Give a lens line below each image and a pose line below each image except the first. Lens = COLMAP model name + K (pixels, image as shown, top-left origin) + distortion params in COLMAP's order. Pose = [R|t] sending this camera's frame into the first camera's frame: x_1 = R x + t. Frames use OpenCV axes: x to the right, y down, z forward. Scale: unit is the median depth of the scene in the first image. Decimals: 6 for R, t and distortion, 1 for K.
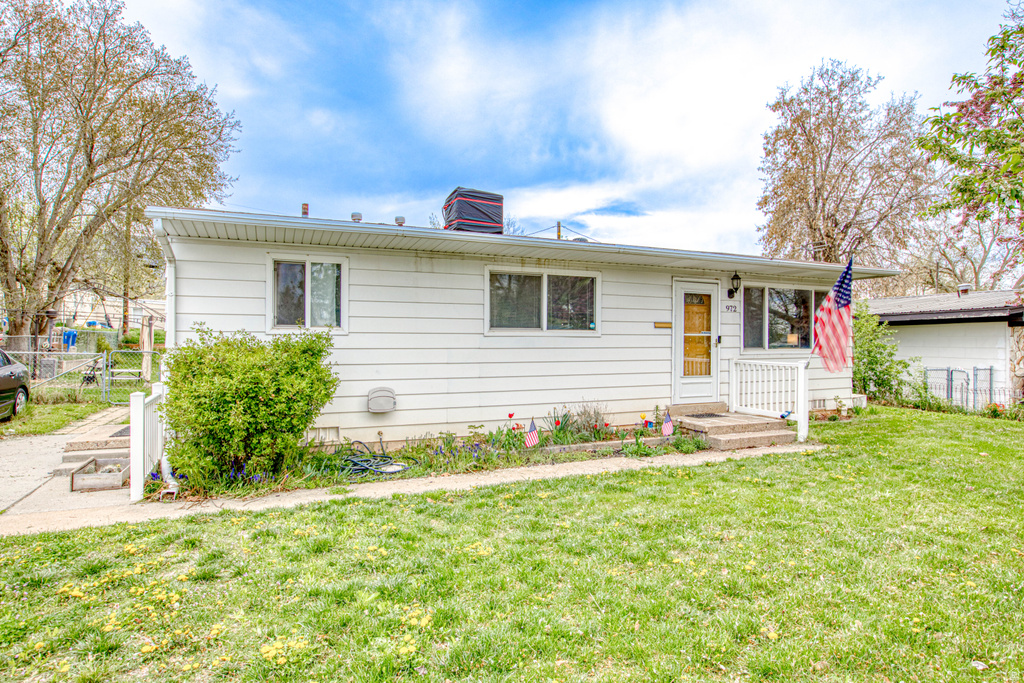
lens RADIAL K [[586.2, 0, 512.3], [0, 586.2, 342.6], [0, 0, 1]] dist [-0.000084, -0.000002]
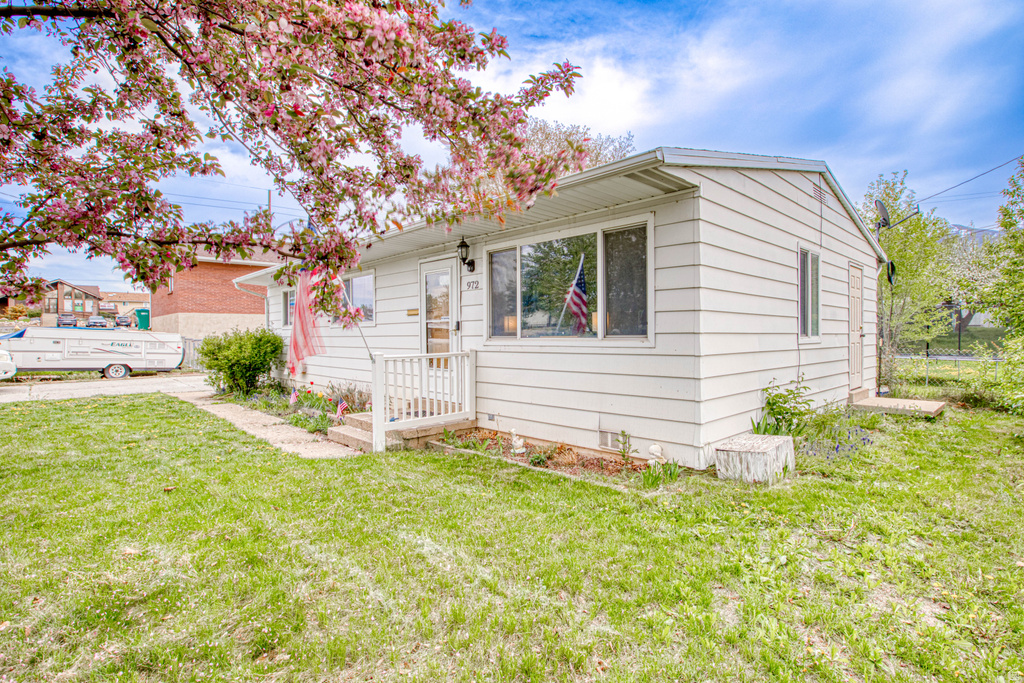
lens RADIAL K [[509.2, 0, 512.1], [0, 509.2, 340.4], [0, 0, 1]] dist [0.000002, 0.000000]
pose [[0.335780, 0.002281, -0.941938, 1.033872], [0.001429, 0.999995, 0.002931, 0.012512], [0.941939, -0.002330, 0.335775, 0.834540]]
